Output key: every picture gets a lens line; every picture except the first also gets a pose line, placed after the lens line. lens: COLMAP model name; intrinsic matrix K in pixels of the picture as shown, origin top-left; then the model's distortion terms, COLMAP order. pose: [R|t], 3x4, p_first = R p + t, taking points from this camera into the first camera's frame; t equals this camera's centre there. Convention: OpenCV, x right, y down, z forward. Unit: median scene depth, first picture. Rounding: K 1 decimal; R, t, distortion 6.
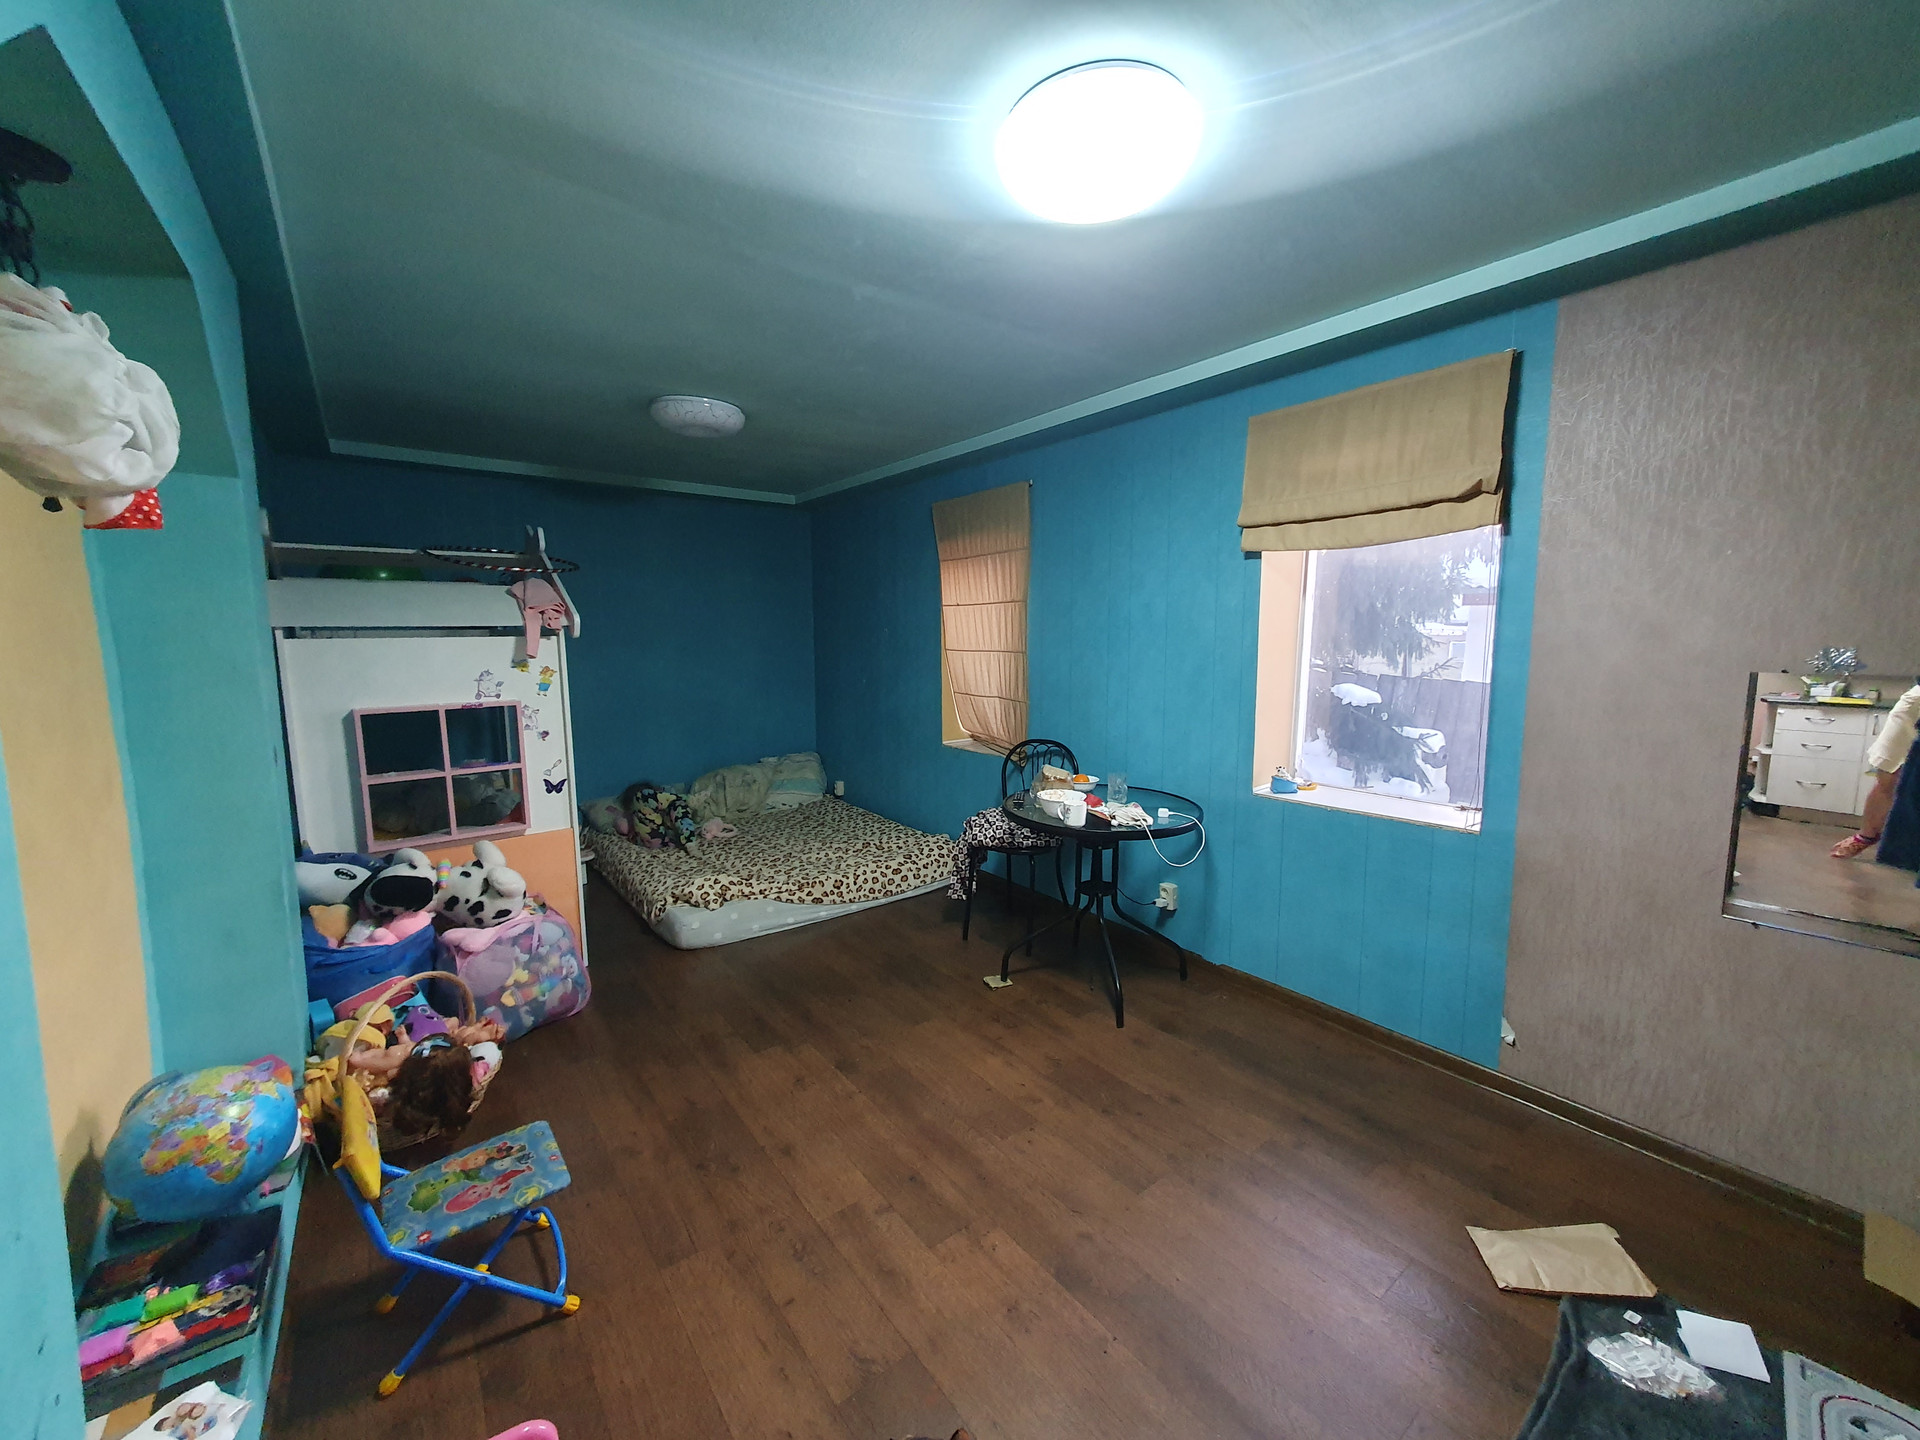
lens RADIAL K [[747.7, 0, 960.0], [0, 747.7, 720.0], [0, 0, 1]] dist [0.007050, 0.000177]
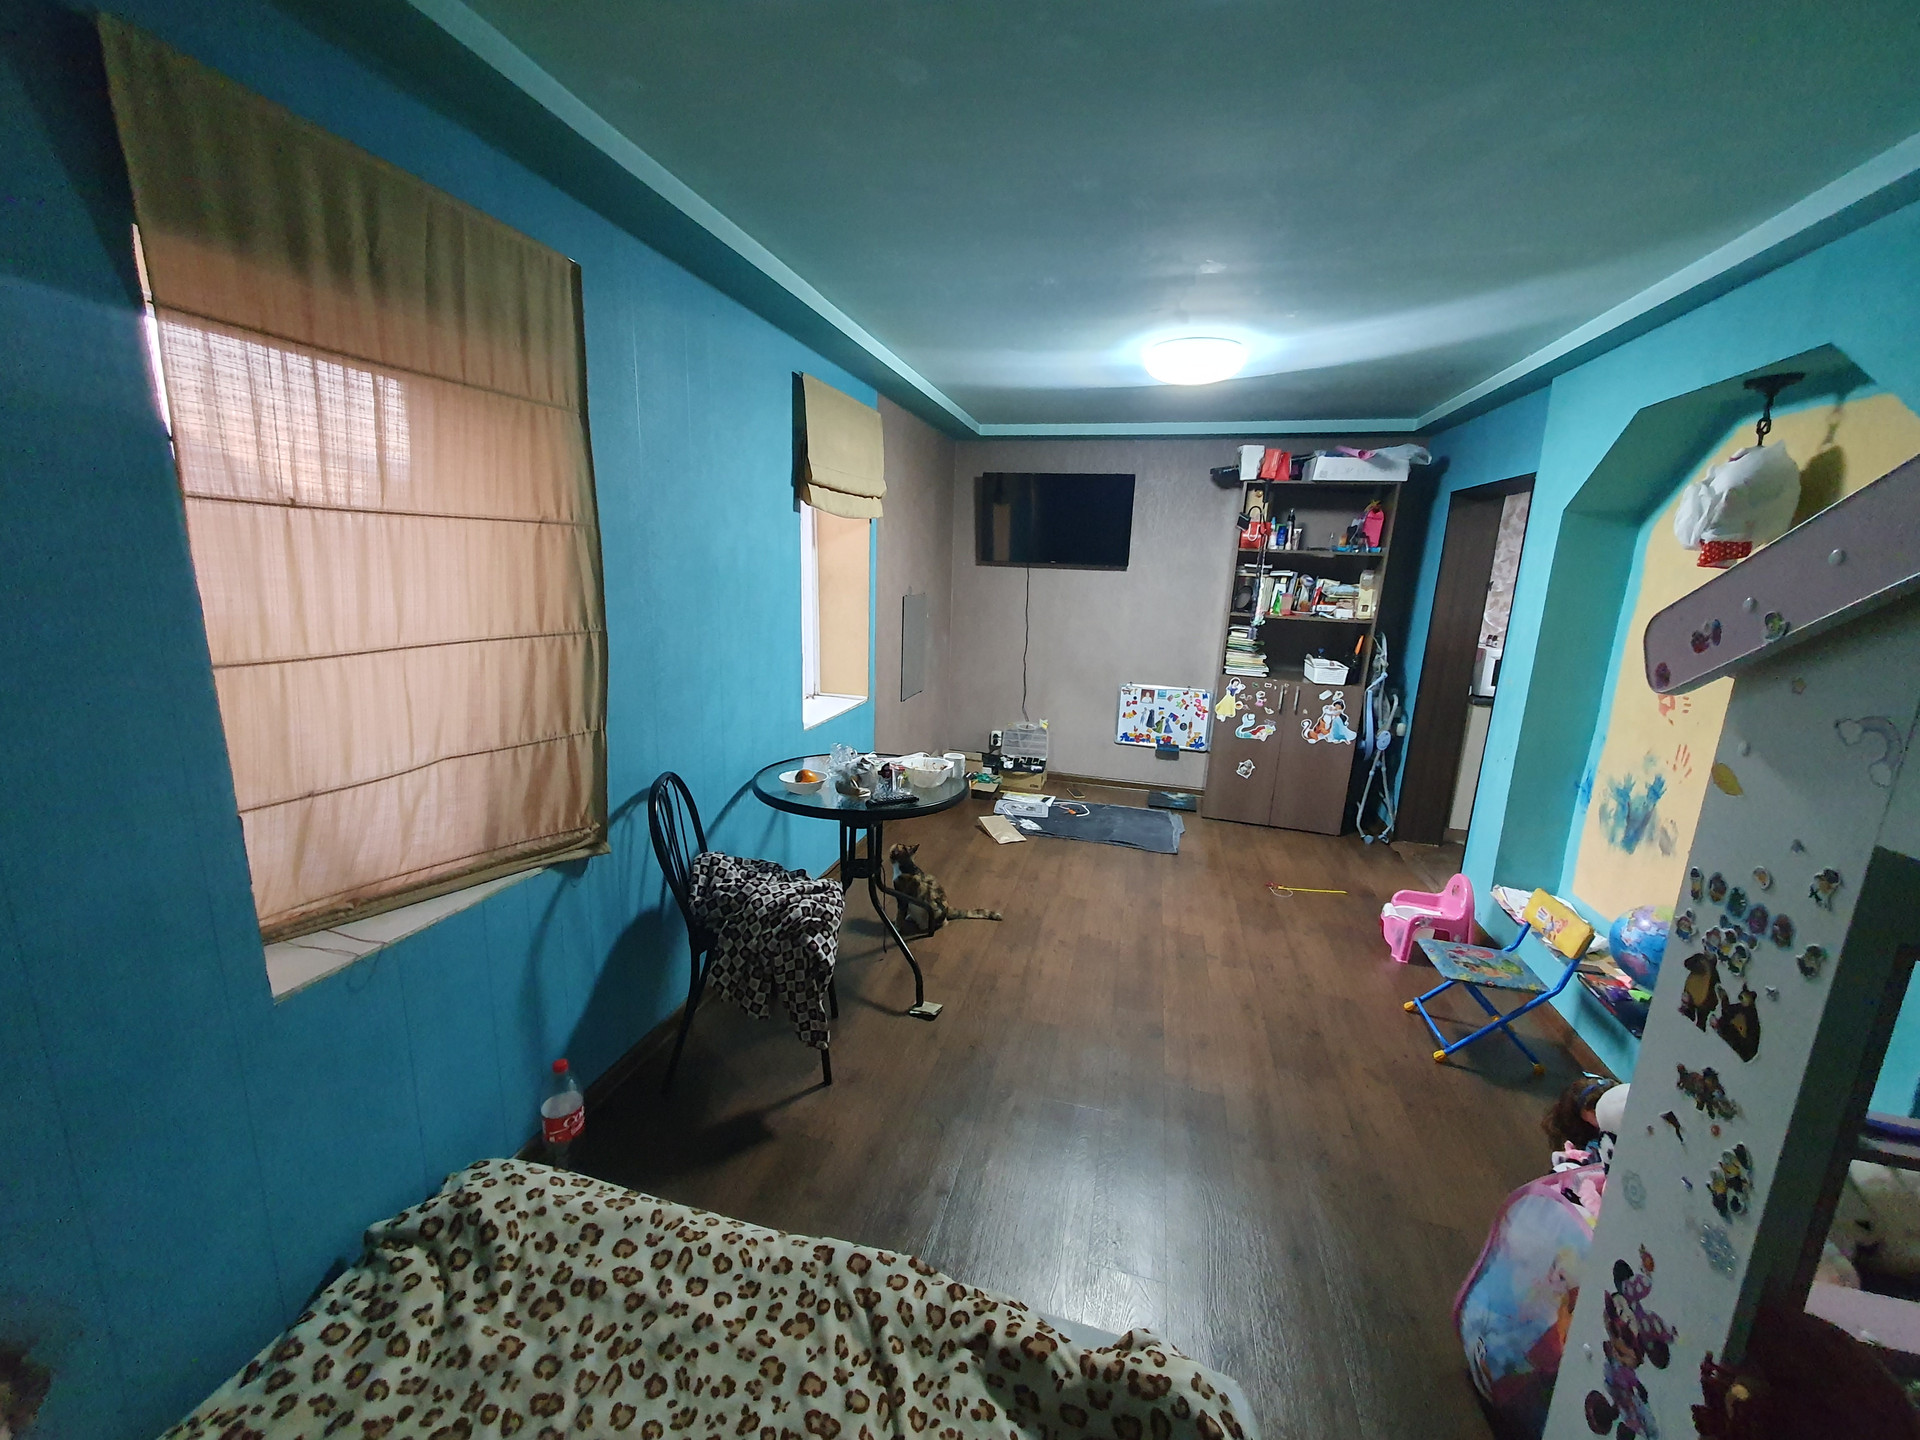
lens RADIAL K [[747.7, 0, 960.0], [0, 747.7, 720.0], [0, 0, 1]] dist [0.007050, 0.000177]
pose [[-0.614351, -0.180871, 0.768022, -0.785853], [0.061810, 0.959349, 0.275371, -0.274270], [-0.786608, 0.216646, -0.578198, 1.921834]]
